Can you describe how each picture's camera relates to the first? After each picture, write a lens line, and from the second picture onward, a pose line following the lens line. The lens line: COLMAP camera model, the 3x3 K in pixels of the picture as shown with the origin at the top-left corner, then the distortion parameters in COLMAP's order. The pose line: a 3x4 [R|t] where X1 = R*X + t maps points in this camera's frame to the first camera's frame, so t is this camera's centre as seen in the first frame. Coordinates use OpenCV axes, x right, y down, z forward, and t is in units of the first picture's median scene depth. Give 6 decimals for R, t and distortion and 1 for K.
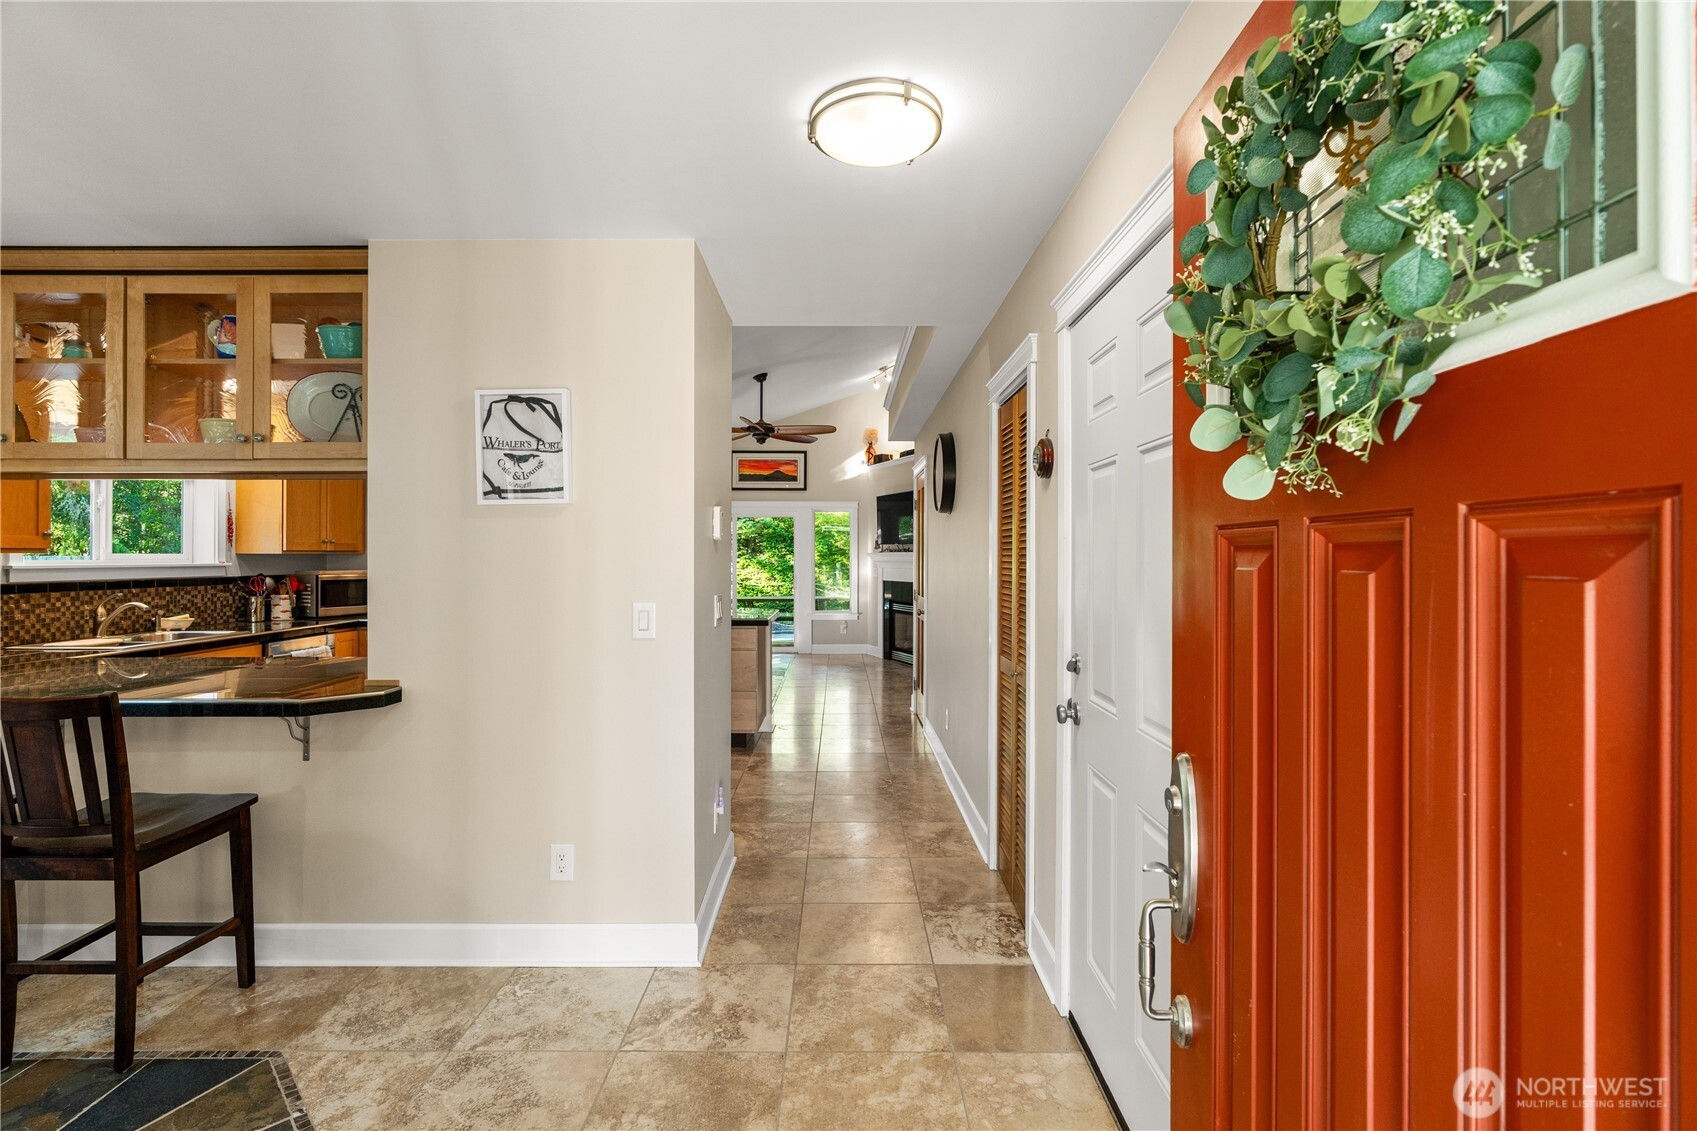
lens RADIAL K [[775.8, 0, 843.4], [0, 775.8, 557.8], [0, 0, 1]] dist [0.000638, -0.000370]
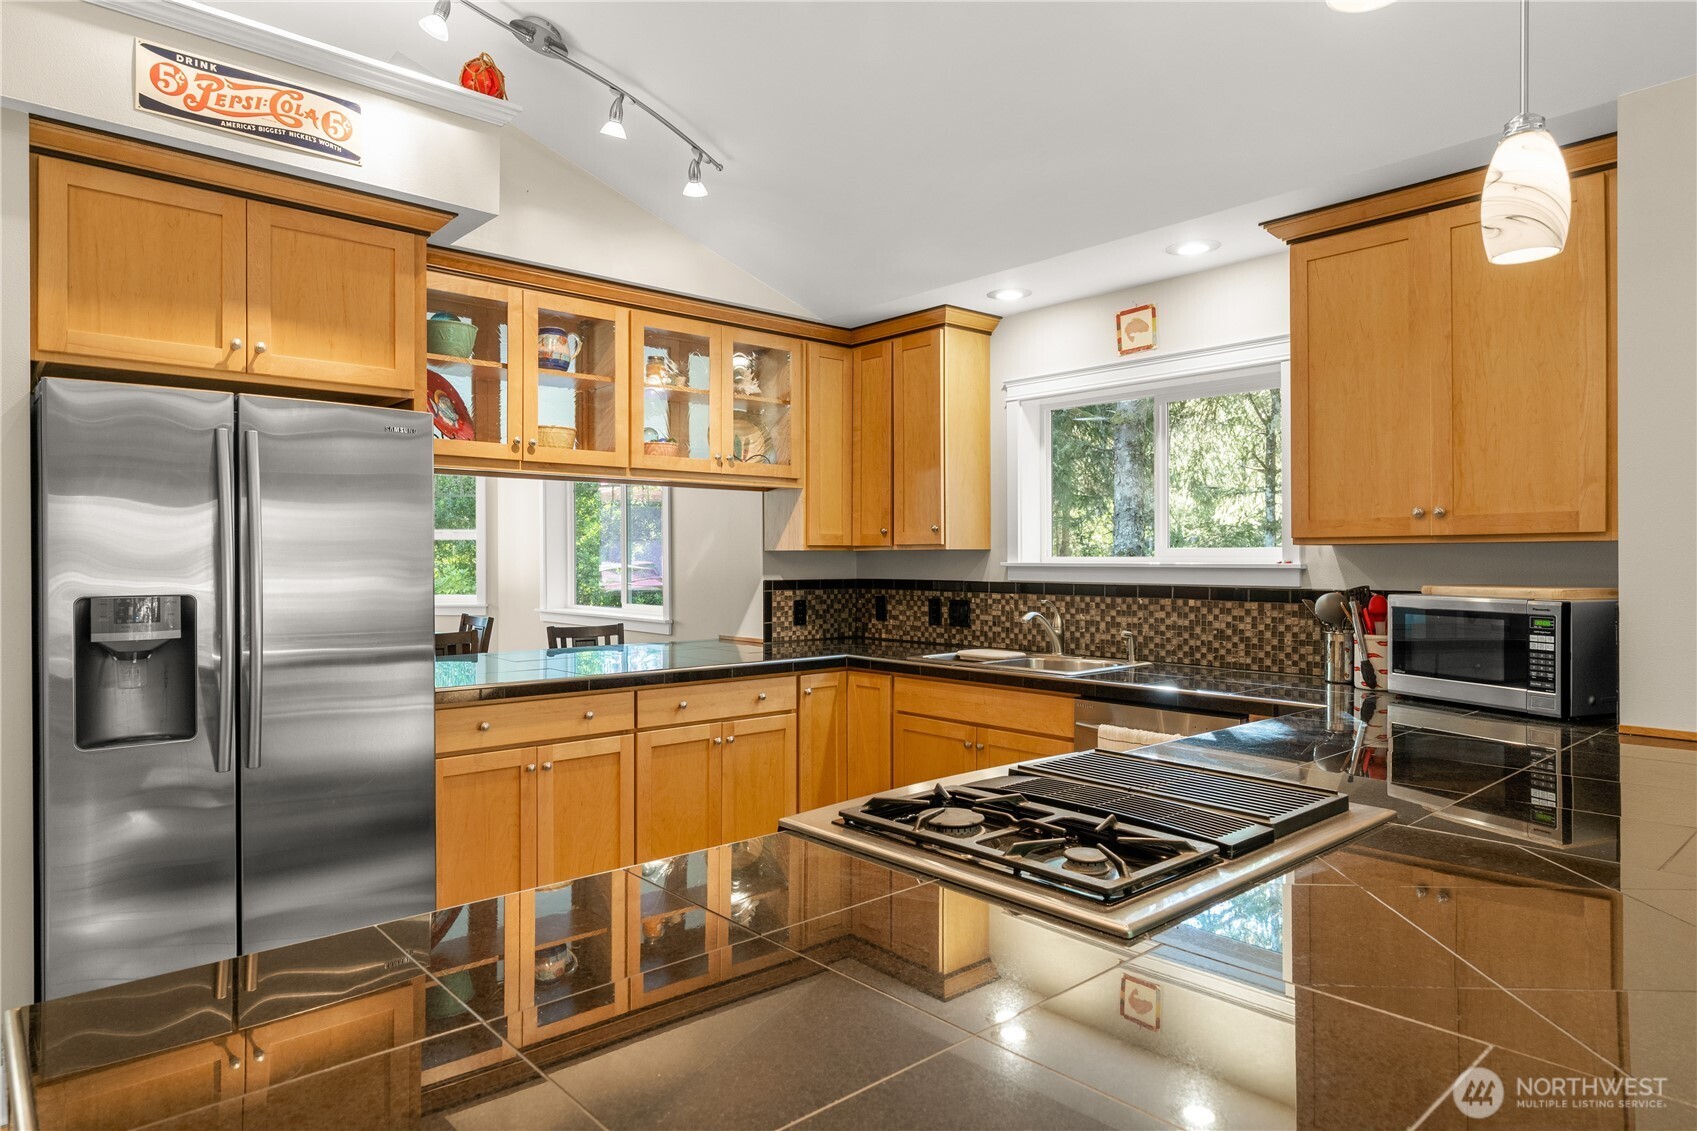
lens RADIAL K [[996.0, 0, 838.7], [0, 996.0, 565.9], [0, 0, 1]] dist [-0.003591, -0.000476]
pose [[-0.756138, 0.010375, -0.654329, -0.112459], [0.004145, 0.999930, 0.011065, -0.000374], [0.654399, 0.005654, -0.756129, 1.485268]]
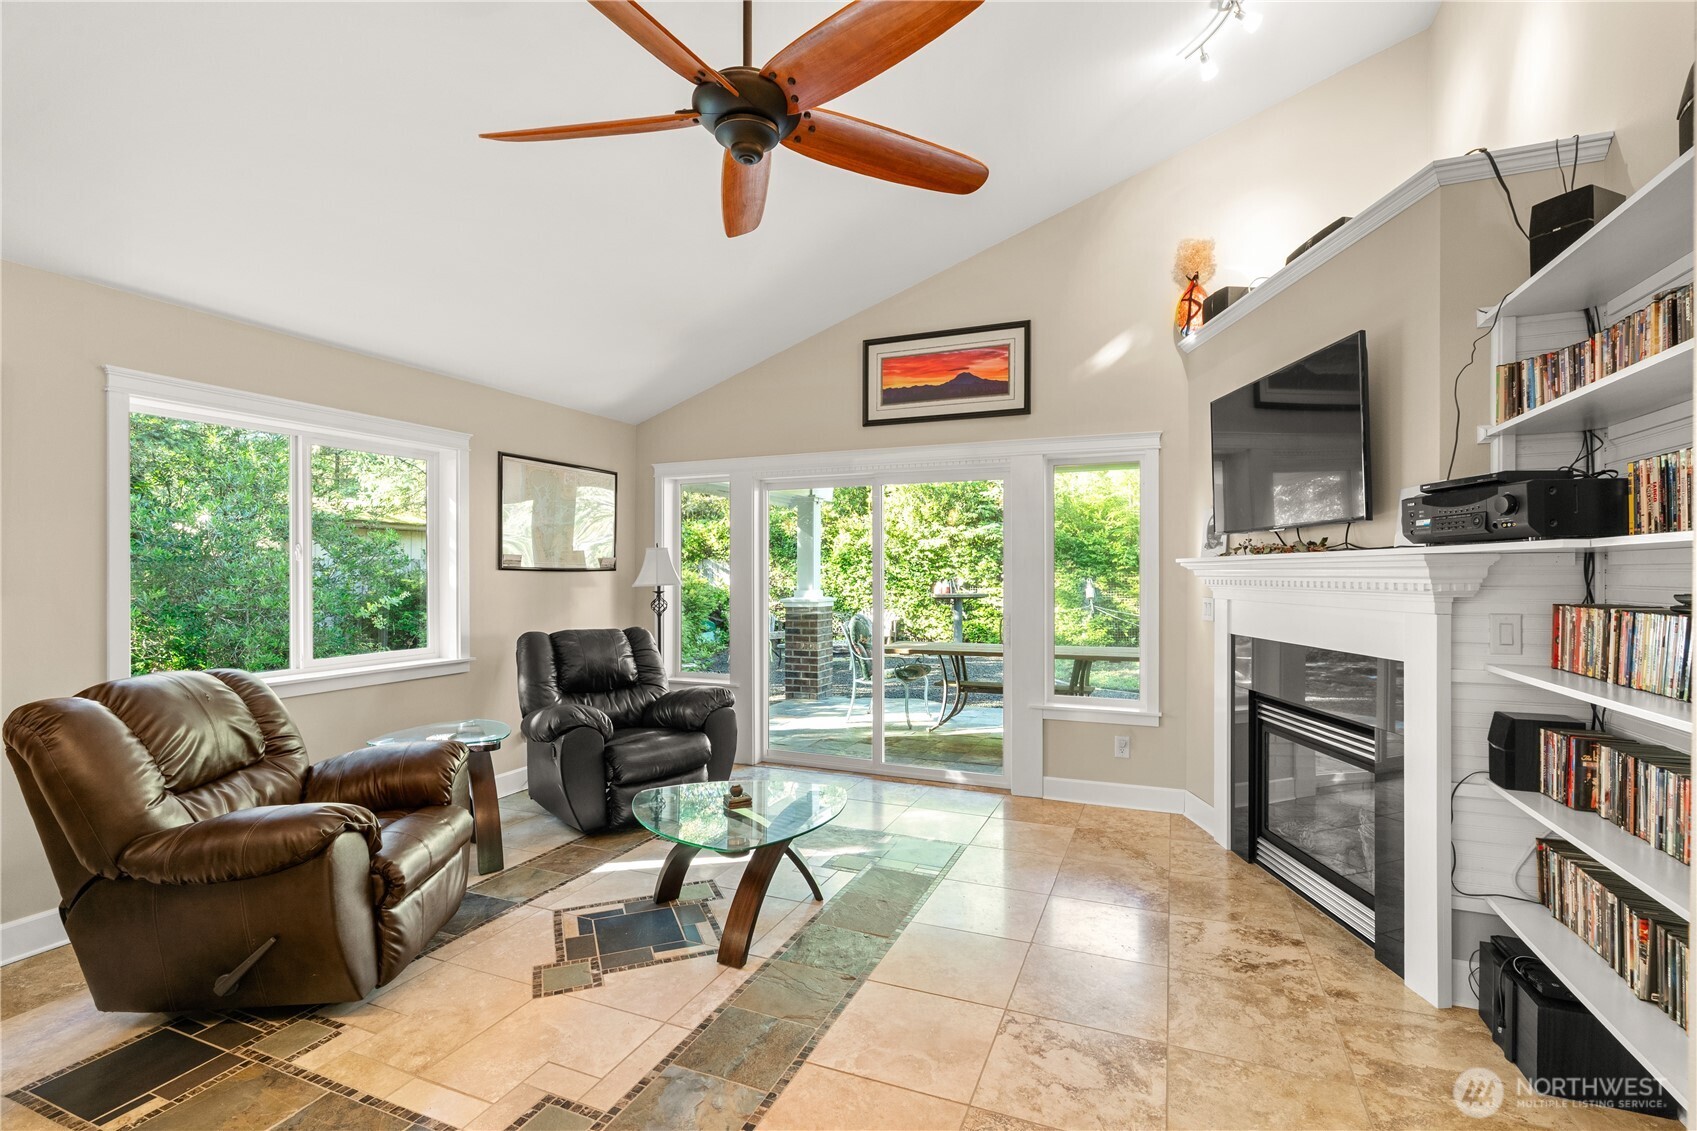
lens RADIAL K [[775.8, 0, 852.0], [0, 775.8, 569.2], [0, 0, 1]] dist [0.000638, -0.000370]
pose [[0.920794, 0.000781, -0.390048, 0.069015], [-0.002277, 0.999992, -0.003372, 0.001273], [0.390042, 0.003993, 0.920788, 1.376618]]
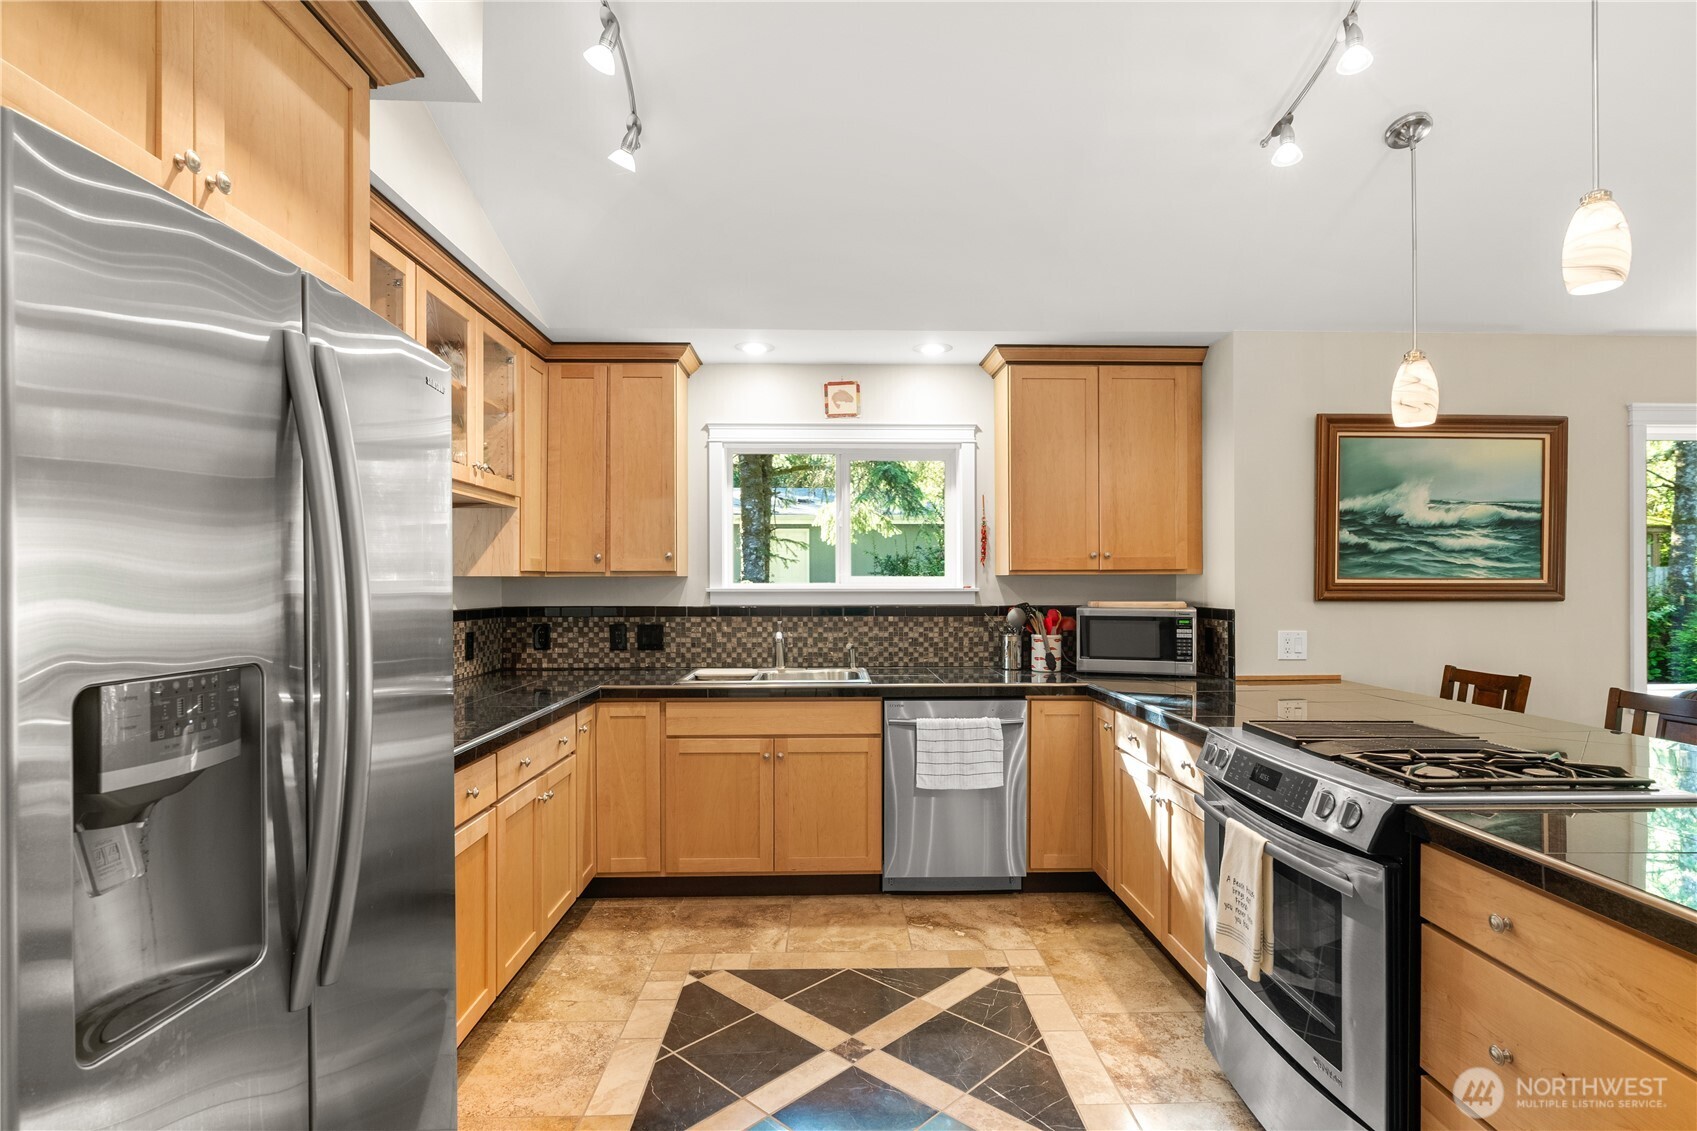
lens RADIAL K [[832.6, 0, 842.0], [0, 832.6, 580.1], [0, 0, 1]] dist [-0.011682, 0.000090]
pose [[0.013791, 0.001635, -0.999904, 0.021996], [0.001031, 0.999998, 0.001649, -0.002450], [0.999904, -0.001054, 0.013790, 0.969677]]
